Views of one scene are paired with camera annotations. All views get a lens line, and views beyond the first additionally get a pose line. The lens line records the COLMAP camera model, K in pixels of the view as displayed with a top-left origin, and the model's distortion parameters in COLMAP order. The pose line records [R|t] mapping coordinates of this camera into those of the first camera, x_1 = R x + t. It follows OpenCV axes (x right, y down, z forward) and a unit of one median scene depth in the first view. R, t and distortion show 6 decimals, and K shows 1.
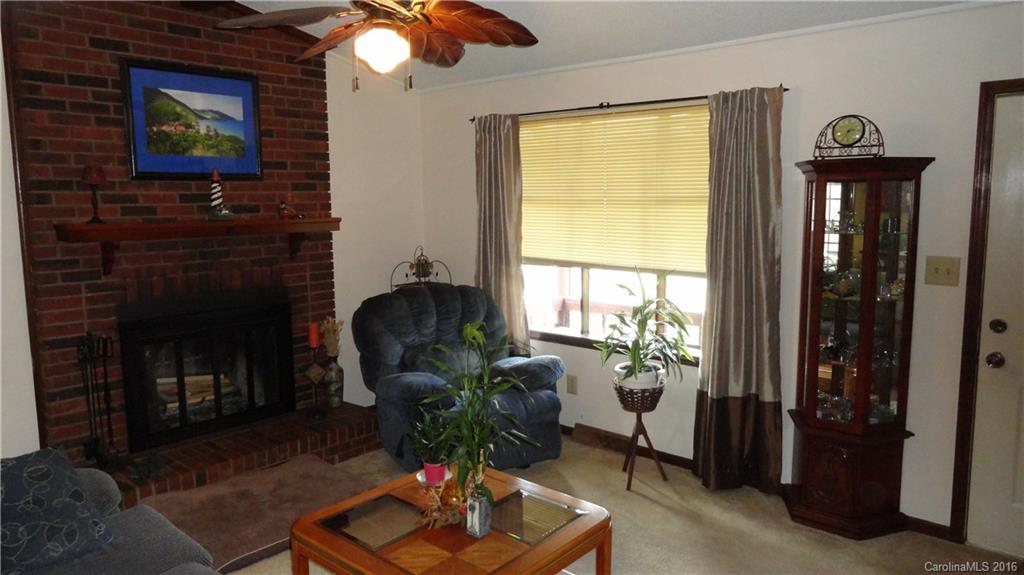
lens RADIAL K [[705.5, 0, 508.1], [0, 705.5, 282.3], [0, 0, 1]] dist [-0.008487, 0.001990]
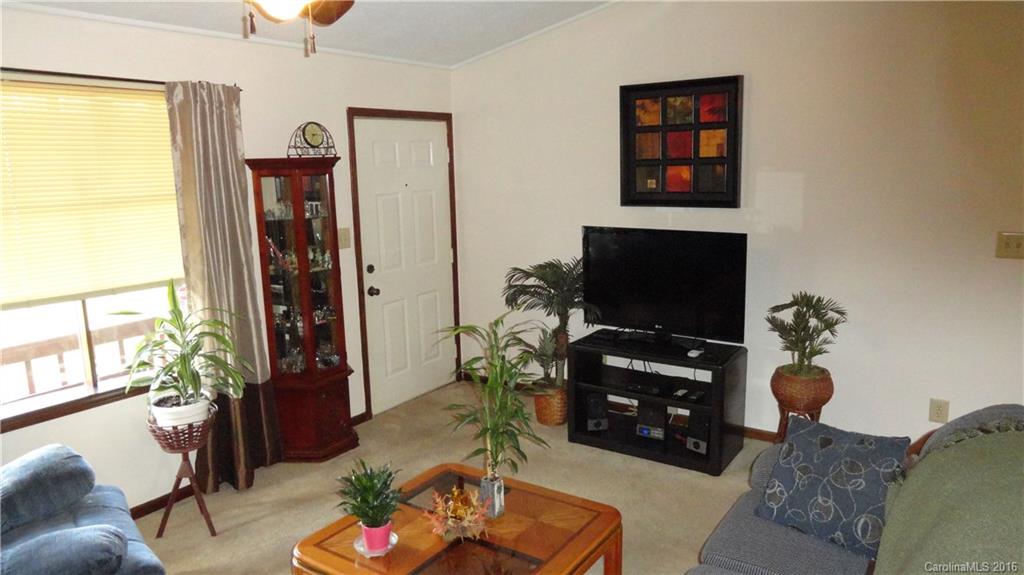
lens RADIAL K [[705.5, 0, 508.1], [0, 705.5, 292.8], [0, 0, 1]] dist [-0.008487, 0.001990]
pose [[-0.127373, -0.164314, 0.978150, -0.796294], [0.155221, 0.970729, 0.183280, -0.113914], [-0.979634, 0.175174, -0.098140, 0.805928]]
